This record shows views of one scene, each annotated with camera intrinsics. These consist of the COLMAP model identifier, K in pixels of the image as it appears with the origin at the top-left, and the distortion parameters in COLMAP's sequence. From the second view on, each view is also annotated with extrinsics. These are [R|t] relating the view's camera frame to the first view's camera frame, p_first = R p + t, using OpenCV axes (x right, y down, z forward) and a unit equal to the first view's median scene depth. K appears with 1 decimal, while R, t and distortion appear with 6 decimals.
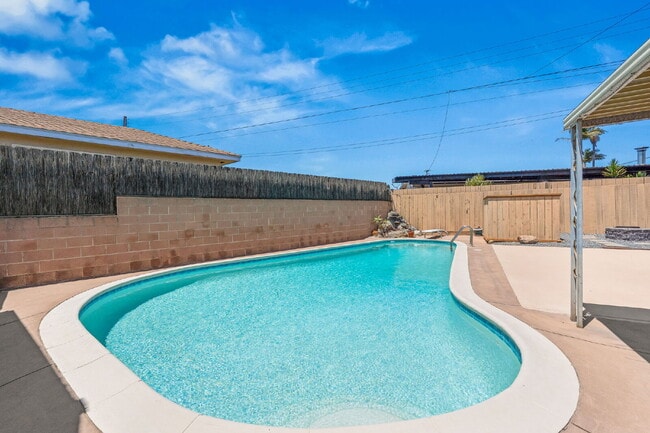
lens RADIAL K [[295.2, 0, 325.0], [0, 295.2, 216.5], [0, 0, 1]] dist [0.000237, -0.000069]
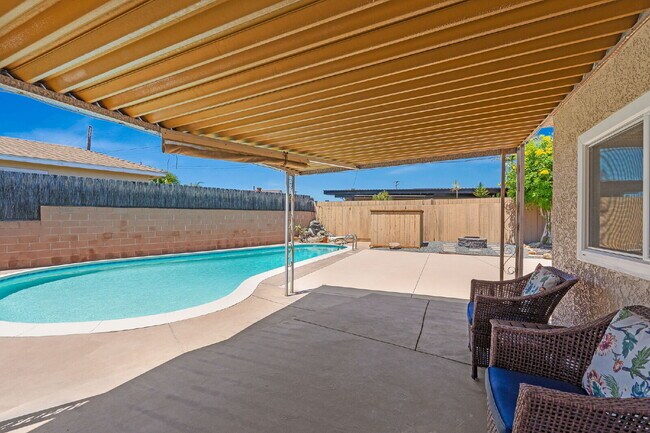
lens RADIAL K [[288.0, 0, 325.0], [0, 288.0, 216.5], [0, 0, 1]] dist [-0.000798, 0.000041]
pose [[0.998330, 0.022720, 0.053119, 0.305434], [-0.021694, 0.999568, -0.019815, -0.015593], [-0.053547, 0.018629, 0.998392, -0.205668]]
